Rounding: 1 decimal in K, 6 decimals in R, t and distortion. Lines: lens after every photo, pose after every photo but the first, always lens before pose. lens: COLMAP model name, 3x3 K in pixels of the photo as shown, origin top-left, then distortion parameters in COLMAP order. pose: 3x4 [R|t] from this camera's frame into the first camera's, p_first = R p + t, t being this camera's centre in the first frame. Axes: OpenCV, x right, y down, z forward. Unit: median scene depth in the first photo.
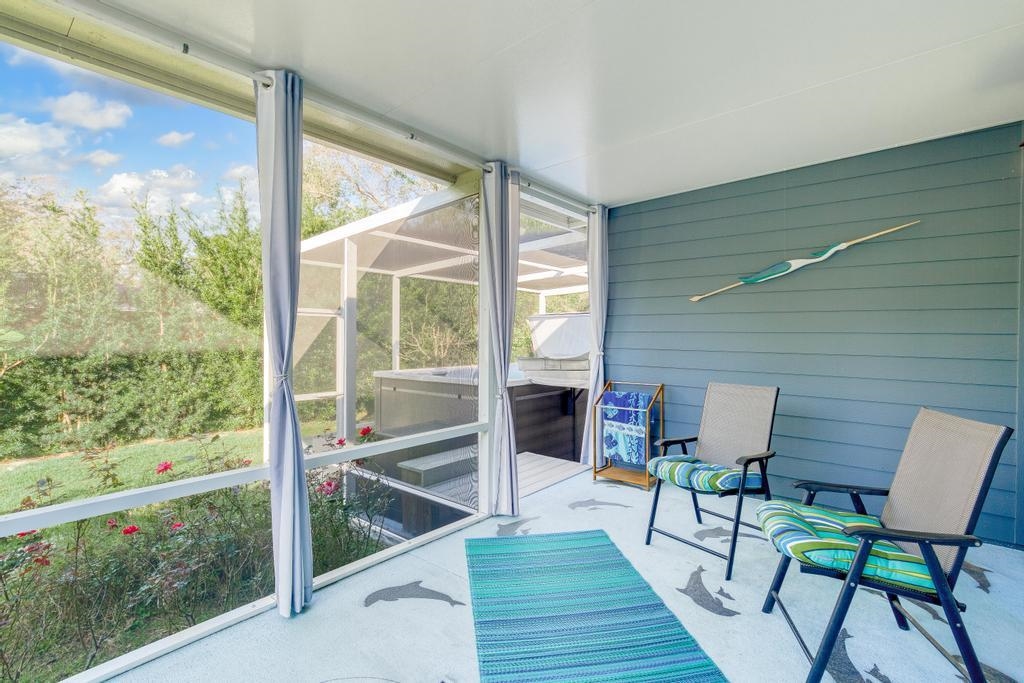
lens RADIAL K [[476.9, 0, 512.0], [0, 476.9, 341.5], [0, 0, 1]] dist [0.003483, -0.000379]
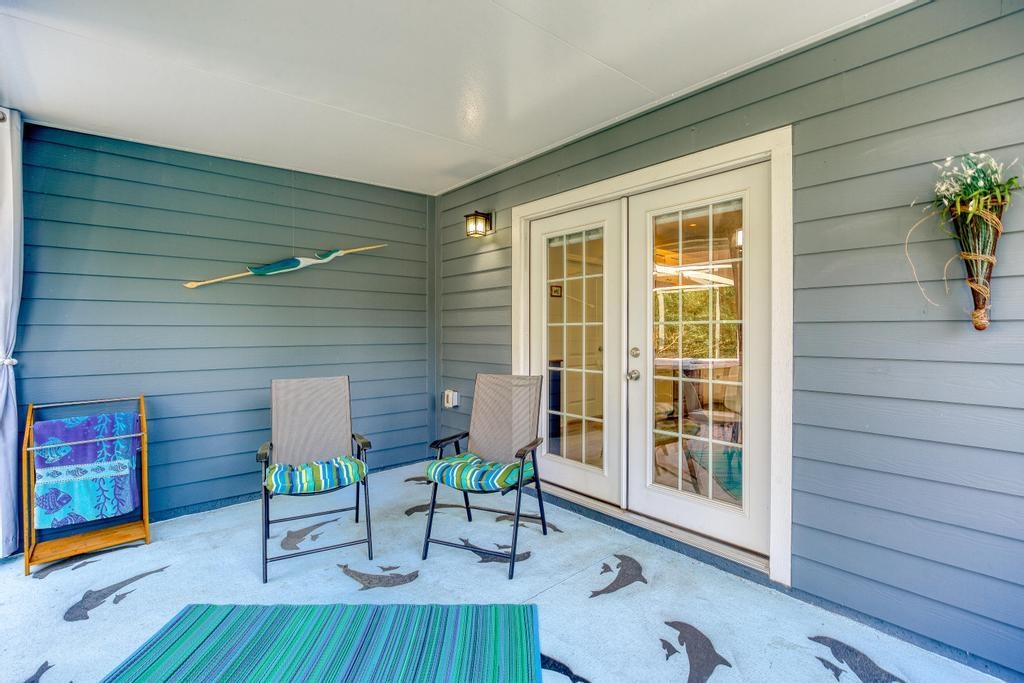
lens RADIAL K [[469.4, 0, 512.0], [0, 469.4, 341.5], [0, 0, 1]] dist [0.004446, 0.000810]
pose [[0.162004, -0.029704, 0.986343, -0.315676], [0.020527, 0.999432, 0.026726, -0.002786], [-0.986577, 0.015917, 0.162522, 0.318900]]
